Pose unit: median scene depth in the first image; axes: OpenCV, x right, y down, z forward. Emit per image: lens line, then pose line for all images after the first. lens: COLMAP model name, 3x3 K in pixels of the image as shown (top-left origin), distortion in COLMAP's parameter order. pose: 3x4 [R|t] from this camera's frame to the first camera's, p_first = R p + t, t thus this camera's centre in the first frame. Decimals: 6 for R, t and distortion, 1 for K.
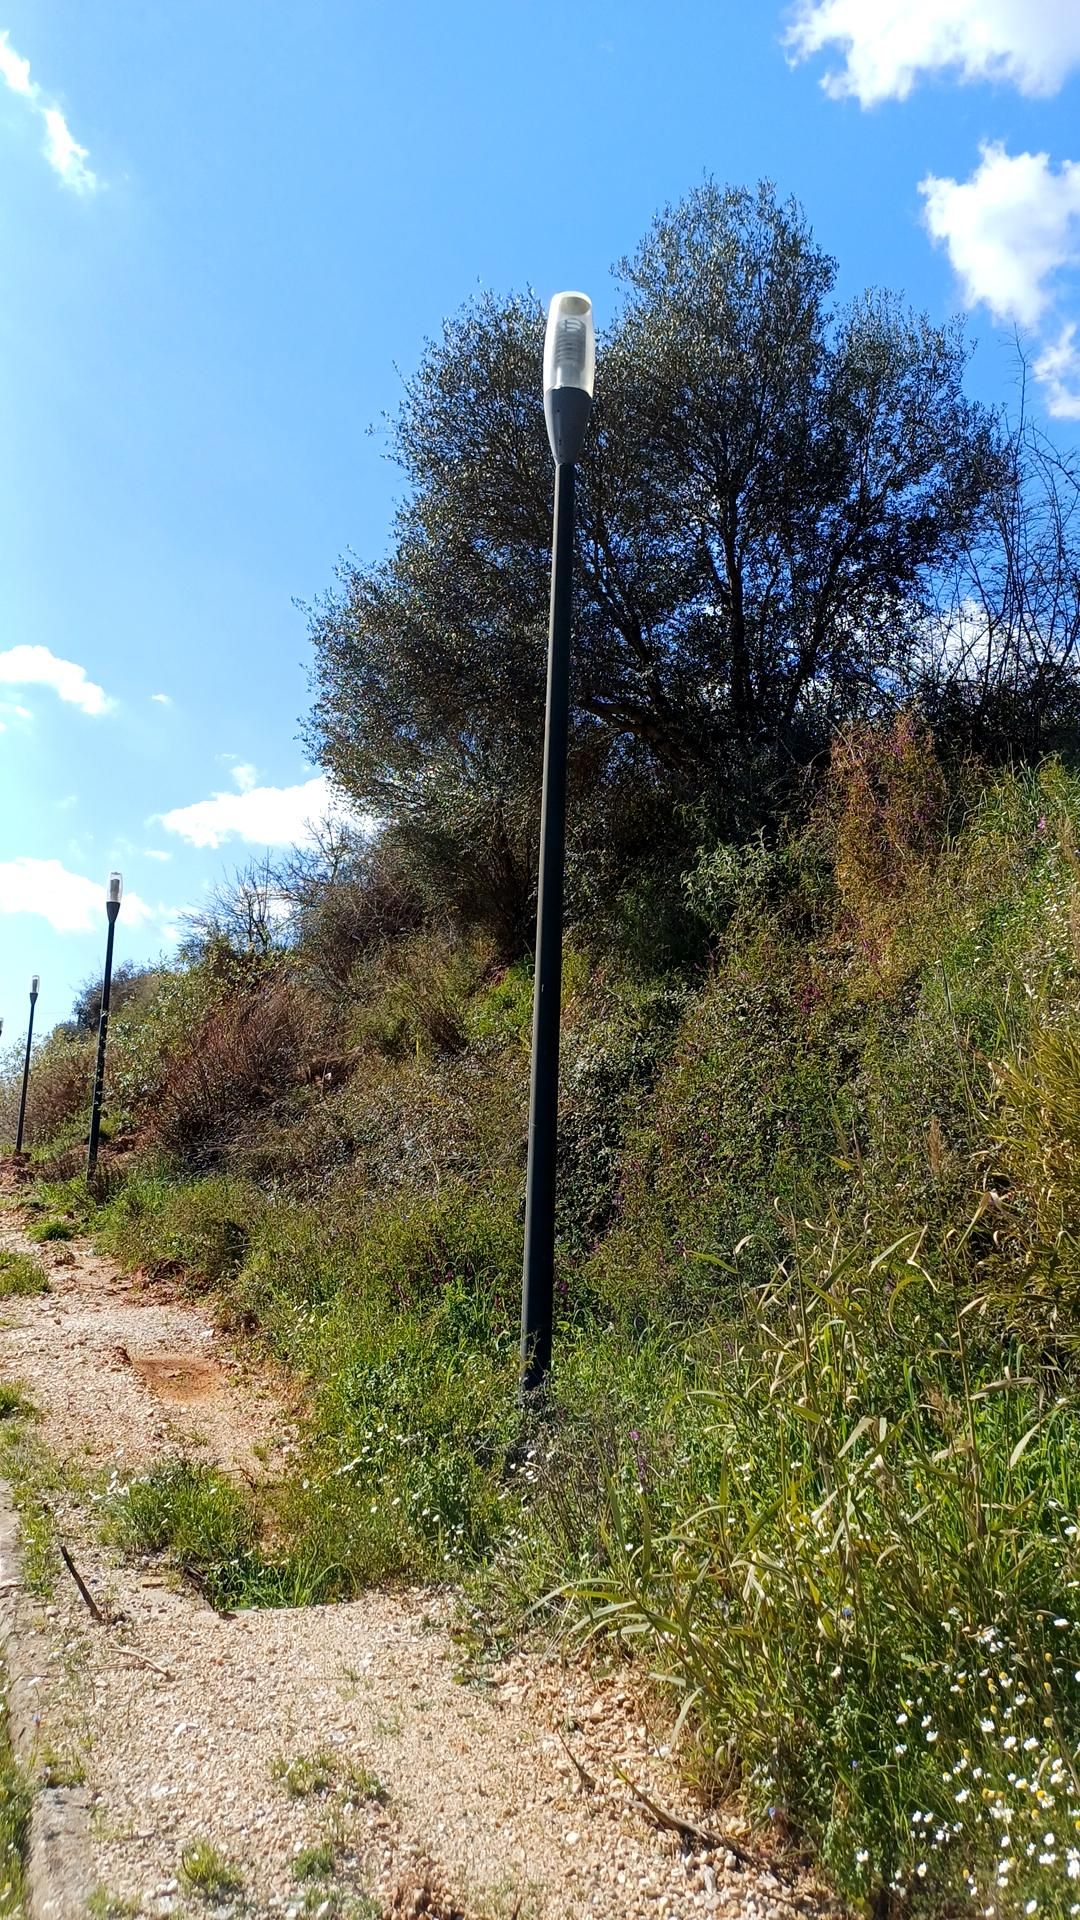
lens RADIAL K [[1278.5, 0, 540.0], [0, 1278.5, 960.0], [0, 0, 1]] dist [0.003010, -0.000765]
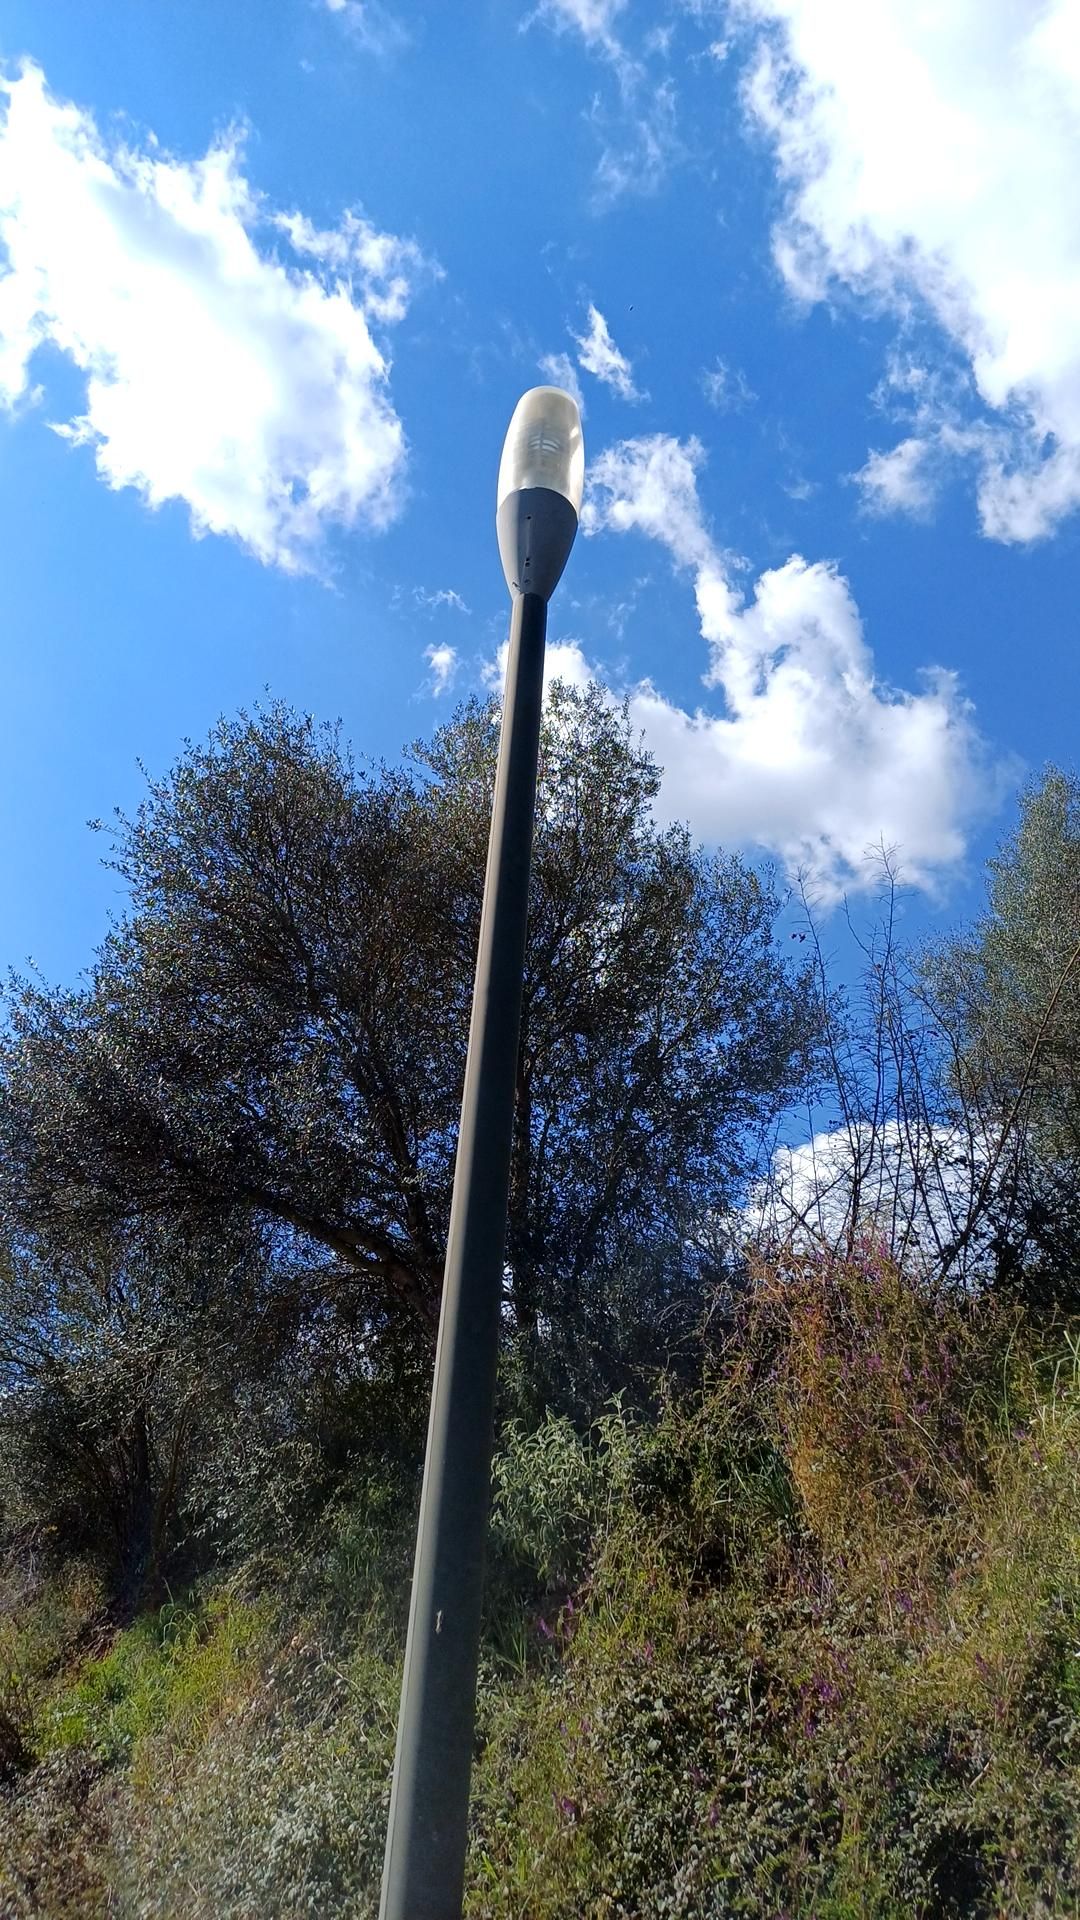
lens RADIAL K [[1438.4, 0, 530.2], [0, 1438.4, 922.4], [0, 0, 1]] dist [0.143976, -0.180327]
pose [[0.969525, 0.165128, 0.180980, -0.027683], [-0.068535, 0.892029, -0.446752, 0.010250], [-0.235210, 0.420734, 0.876162, 0.198050]]
